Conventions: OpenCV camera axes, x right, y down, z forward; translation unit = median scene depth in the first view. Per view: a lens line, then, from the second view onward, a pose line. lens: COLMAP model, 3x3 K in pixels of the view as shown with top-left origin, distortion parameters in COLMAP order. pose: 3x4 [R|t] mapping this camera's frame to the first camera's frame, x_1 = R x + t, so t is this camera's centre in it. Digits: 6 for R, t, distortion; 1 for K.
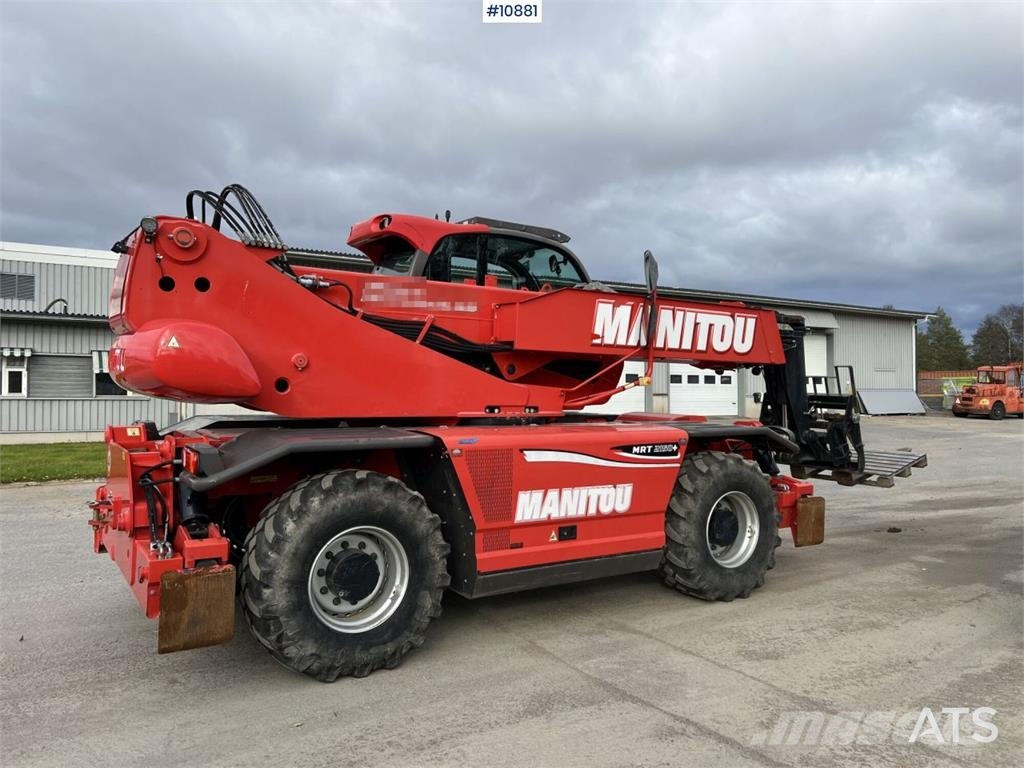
lens RADIAL K [[767.3, 0, 511.0], [0, 767.3, 388.3], [0, 0, 1]] dist [0.064637, -0.071511]
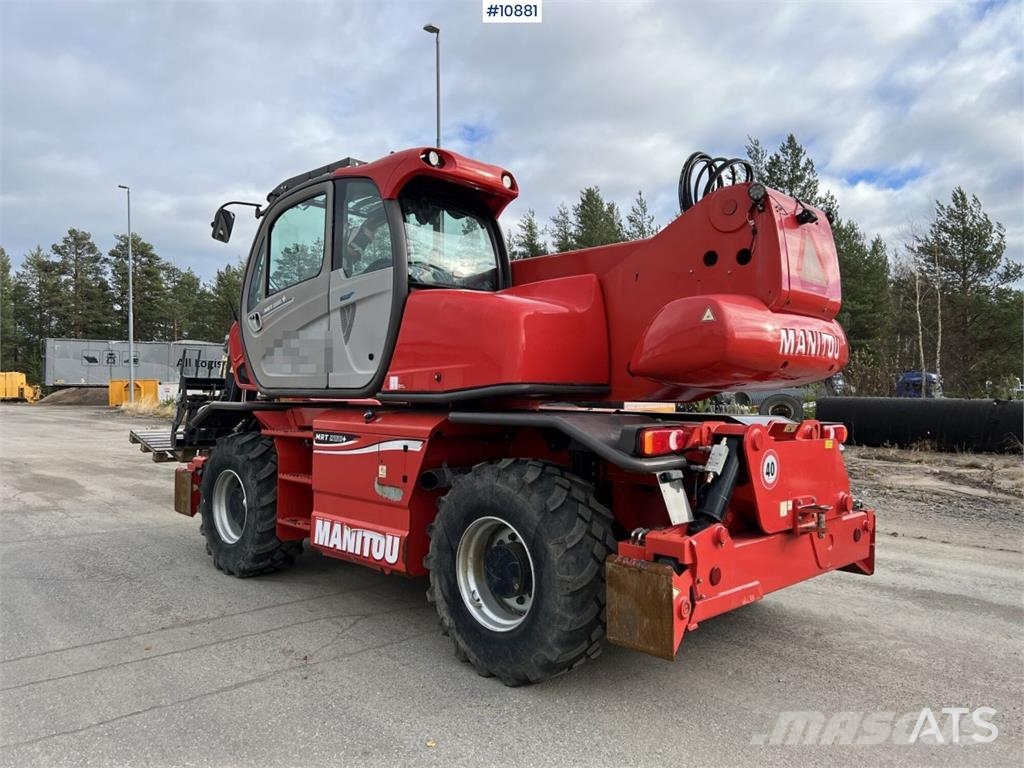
lens RADIAL K [[764.9, 0, 502.6], [0, 764.9, 385.1], [0, 0, 1]] dist [0.062505, -0.070612]
pose [[-0.202526, -0.013270, 0.979187, -1.242767], [-0.007813, 0.999898, 0.011935, 0.003090], [-0.979246, -0.005233, -0.202609, 1.449825]]
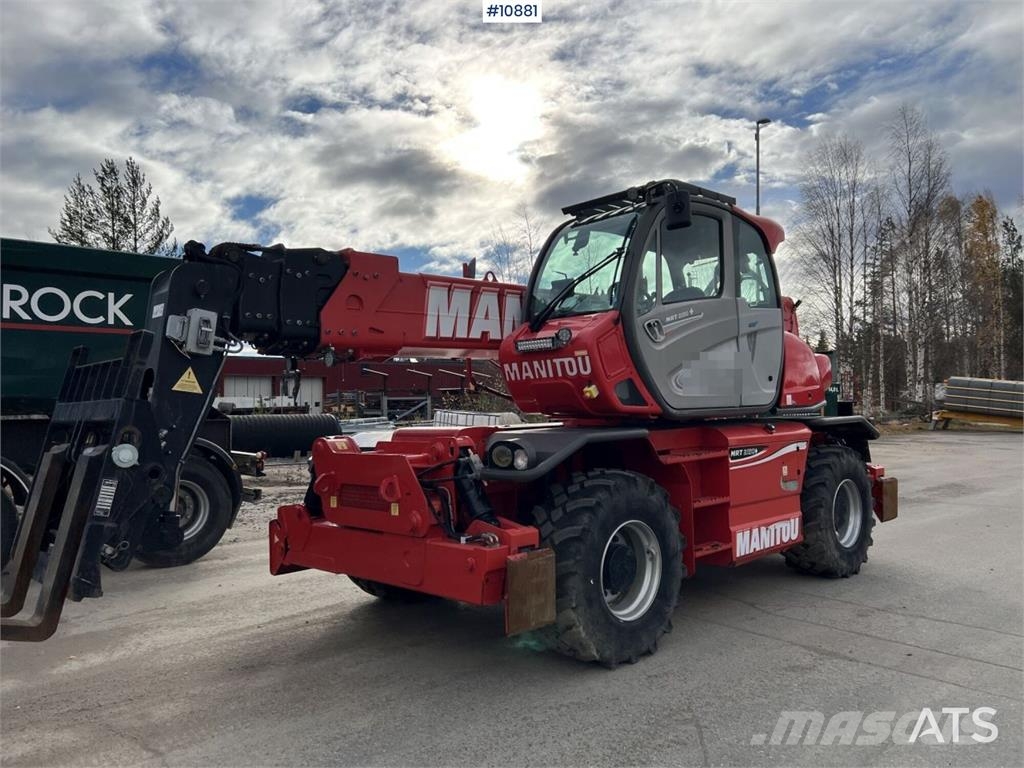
lens RADIAL K [[765.5, 0, 515.6], [0, 765.5, 380.4], [0, 0, 1]] dist [0.076676, -0.095788]
pose [[-0.982449, -0.000317, -0.186533, 0.395868], [0.004566, 0.999658, -0.025745, 0.011526], [0.186477, -0.026144, -0.982111, 2.537970]]
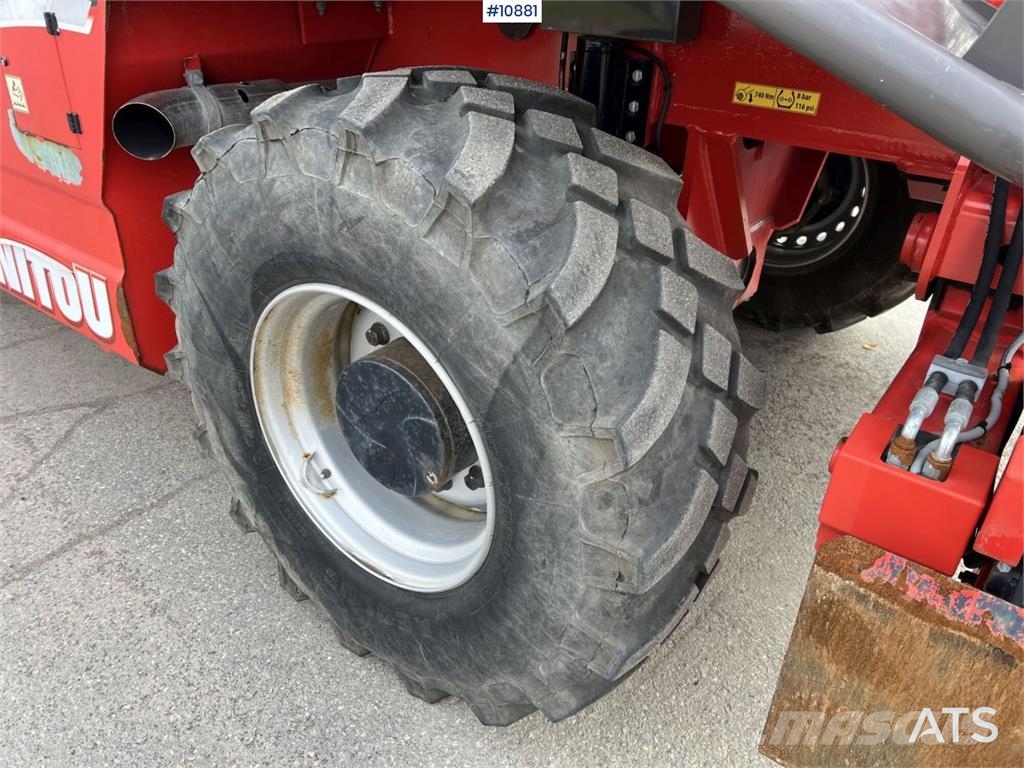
lens RADIAL K [[770.3, 0, 502.0], [0, 770.3, 382.1], [0, 0, 1]] dist [0.054711, -0.062350]
pose [[-0.337339, -0.498041, 0.798848, -0.664975], [-0.026420, 0.853264, 0.520810, 0.050298], [-0.941012, 0.154584, -0.300997, 1.323692]]
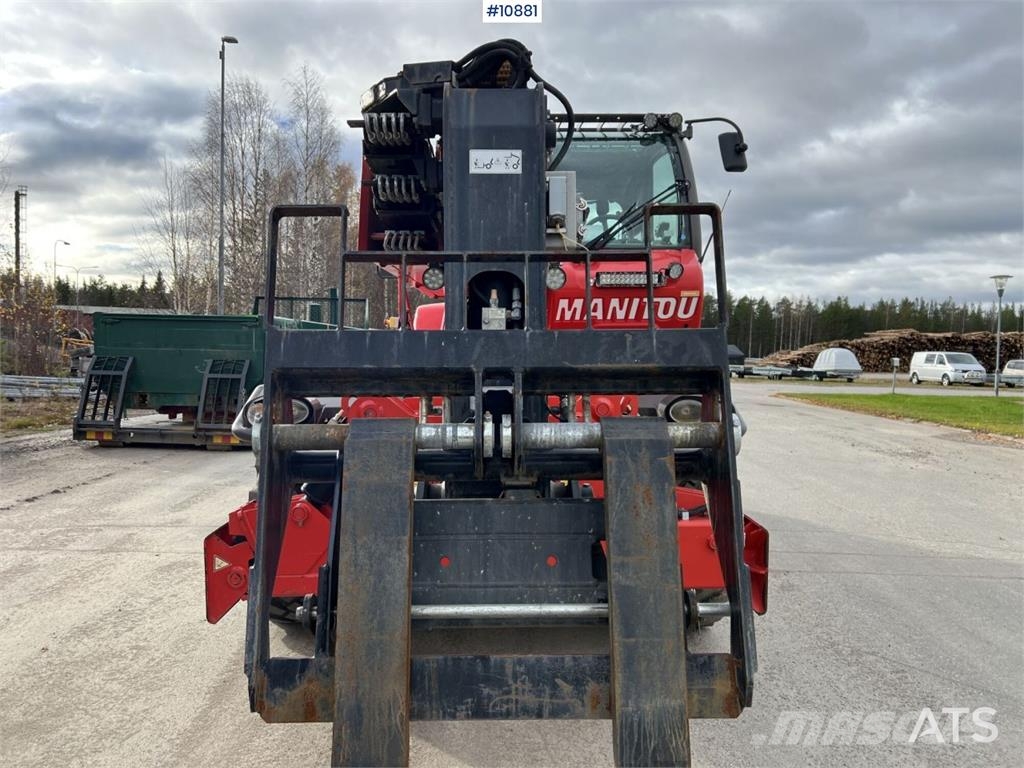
lens RADIAL K [[774.6, 0, 499.6], [0, 774.6, 390.5], [0, 0, 1]] dist [0.026950, -0.003297]
pose [[-0.542088, 0.031204, -0.839742, 0.971740], [-0.021439, 0.998471, 0.050942, 0.020748], [0.840048, 0.045619, -0.540591, 1.917970]]
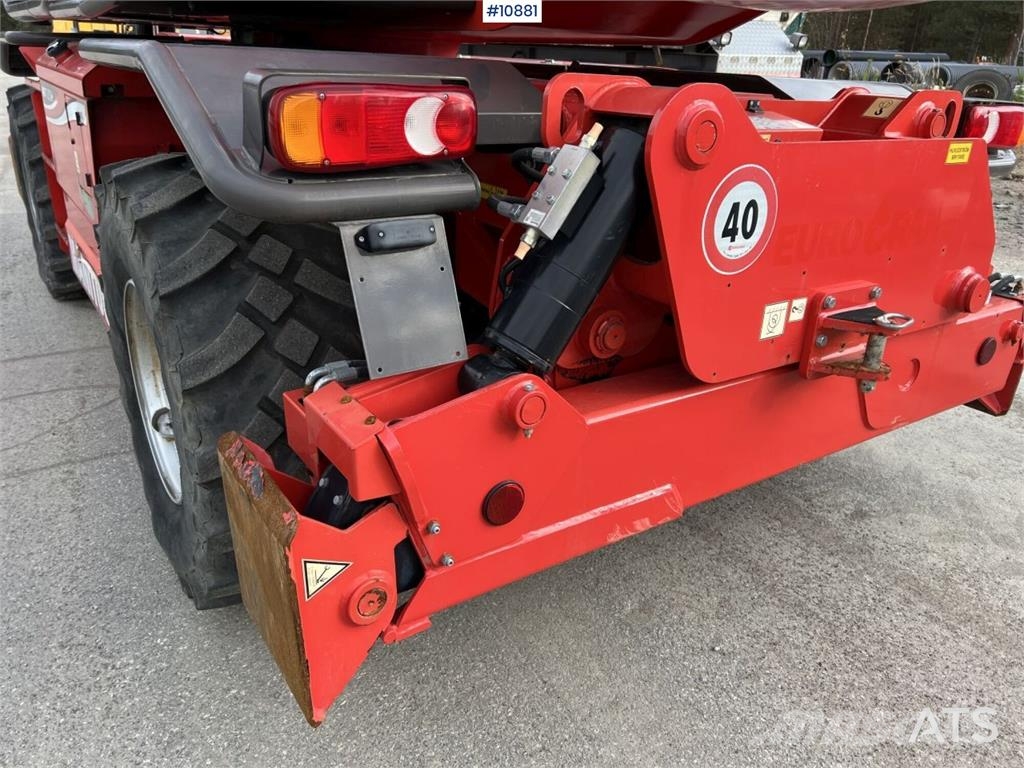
lens RADIAL K [[770.6, 0, 517.2], [0, 770.6, 383.3], [0, 0, 1]] dist [0.060868, -0.075326]
pose [[-0.023157, -0.406455, 0.913377, -0.815569], [-0.034757, 0.913397, 0.405583, 0.037121], [-0.999127, -0.022354, -0.035279, 1.115194]]
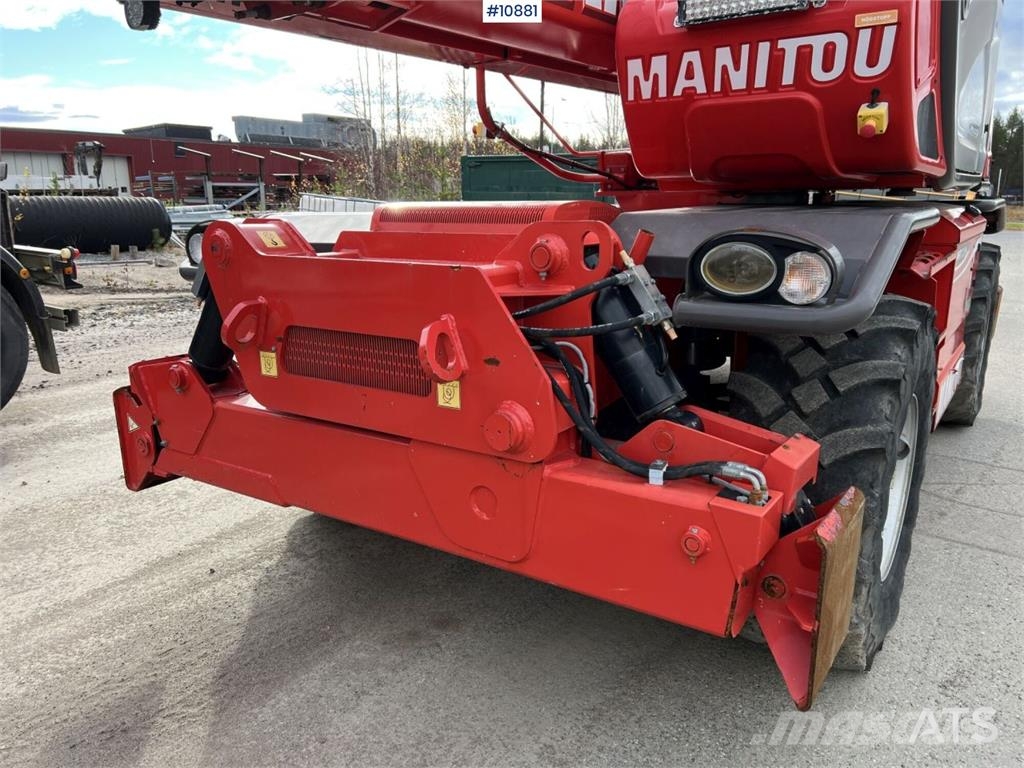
lens RADIAL K [[768.1, 0, 509.9], [0, 768.1, 390.1], [0, 0, 1]] dist [0.059362, -0.065724]
pose [[-0.926133, 0.081164, -0.368361, 0.480436], [-0.012851, 0.969219, 0.245866, 0.043674], [0.376978, 0.232439, -0.896582, 1.962809]]
